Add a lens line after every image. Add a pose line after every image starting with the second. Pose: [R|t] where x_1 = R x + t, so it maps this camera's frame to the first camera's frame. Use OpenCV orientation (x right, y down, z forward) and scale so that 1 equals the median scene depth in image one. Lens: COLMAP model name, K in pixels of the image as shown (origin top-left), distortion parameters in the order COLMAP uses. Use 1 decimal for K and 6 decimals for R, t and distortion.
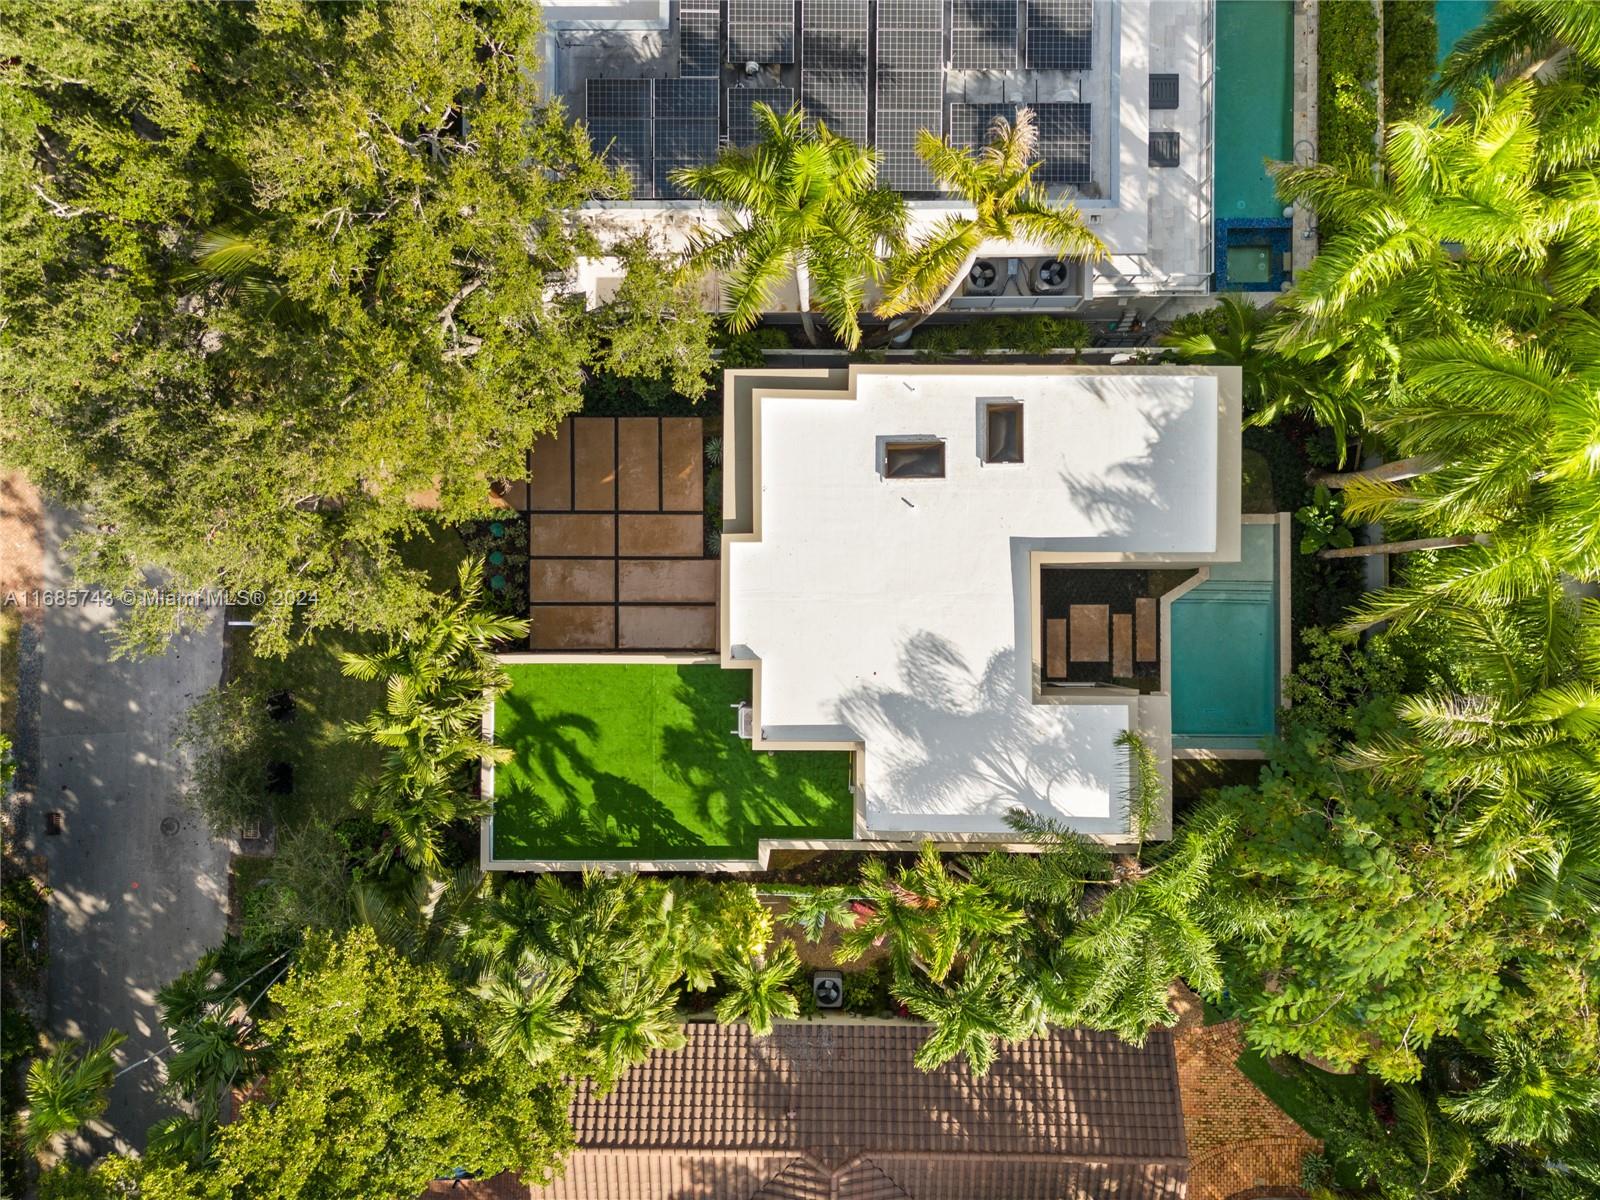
lens RADIAL K [[1172.2, 0, 800.0], [0, 1172.2, 600.0], [0, 0, 1]] dist [0.008387, 0.001716]
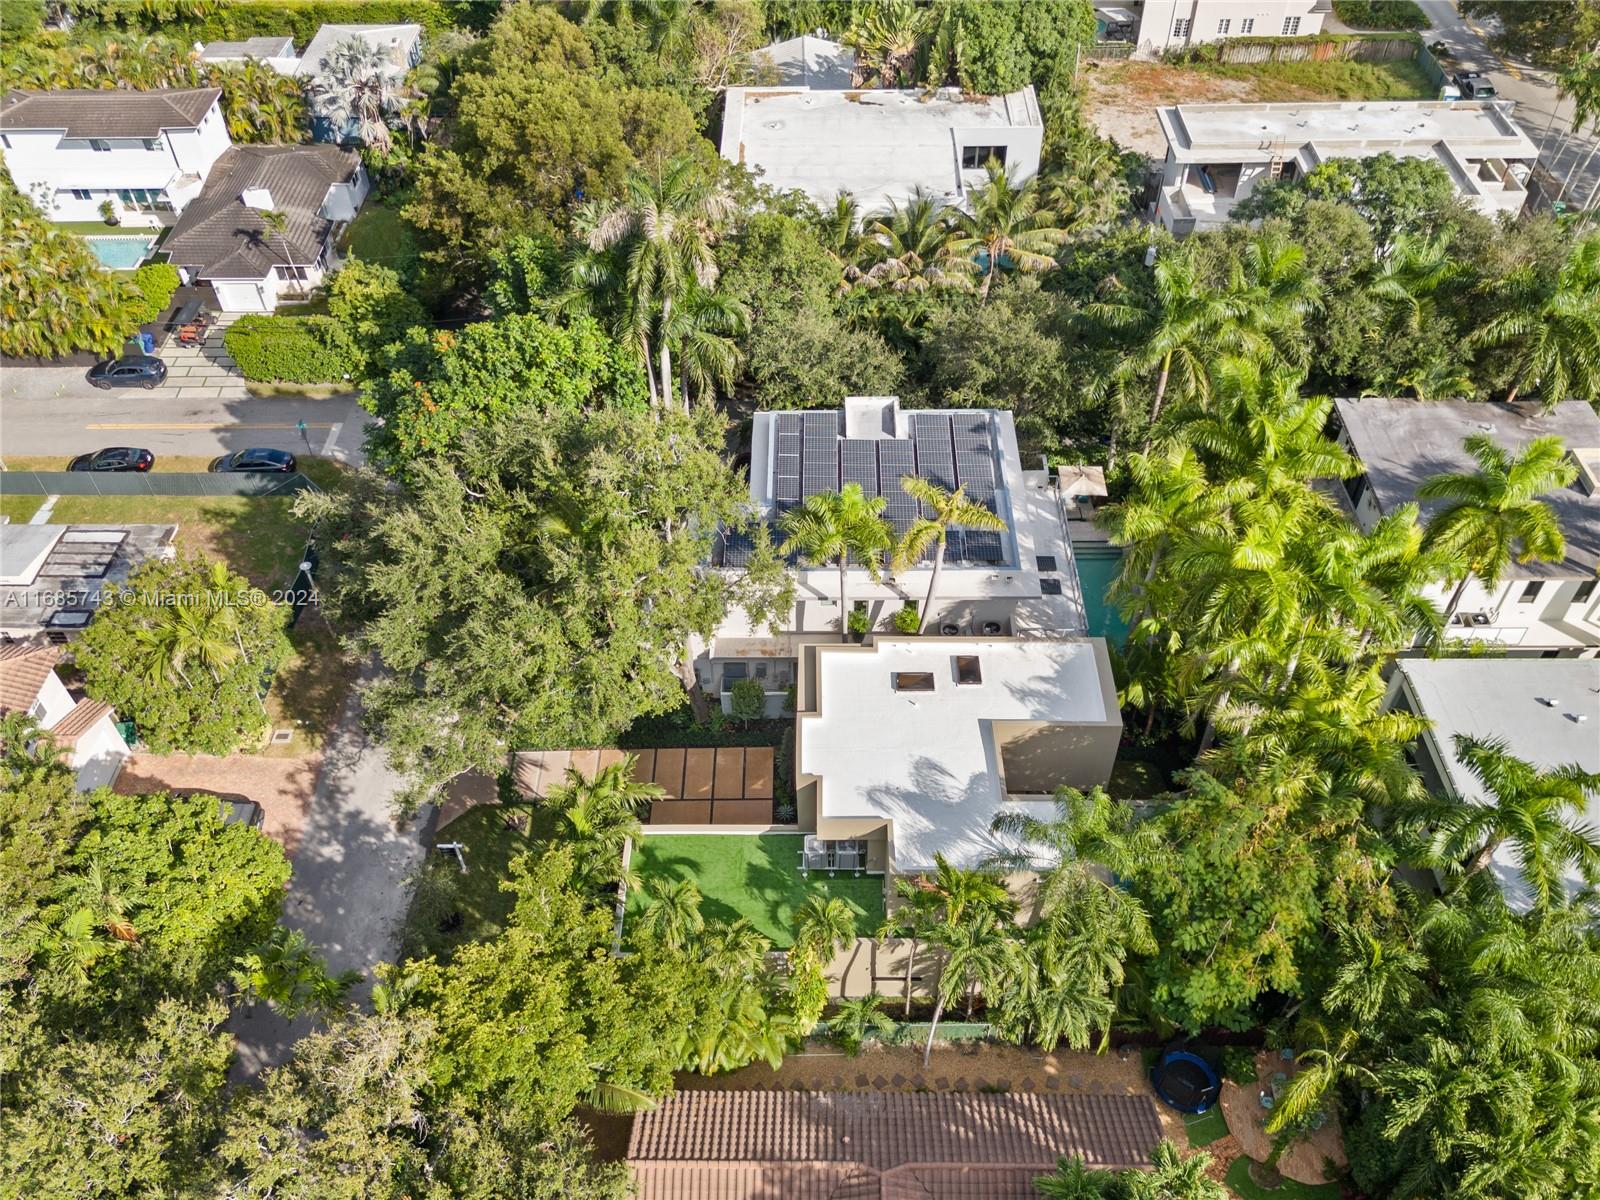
lens RADIAL K [[1172.2, 0, 800.0], [0, 1172.2, 600.0], [0, 0, 1]] dist [0.008387, 0.001716]
pose [[0.999836, 0.018087, -0.000397, -0.064256], [-0.013600, 0.736938, -0.675824, 0.907769], [-0.011931, 0.675718, 0.737063, -0.282579]]
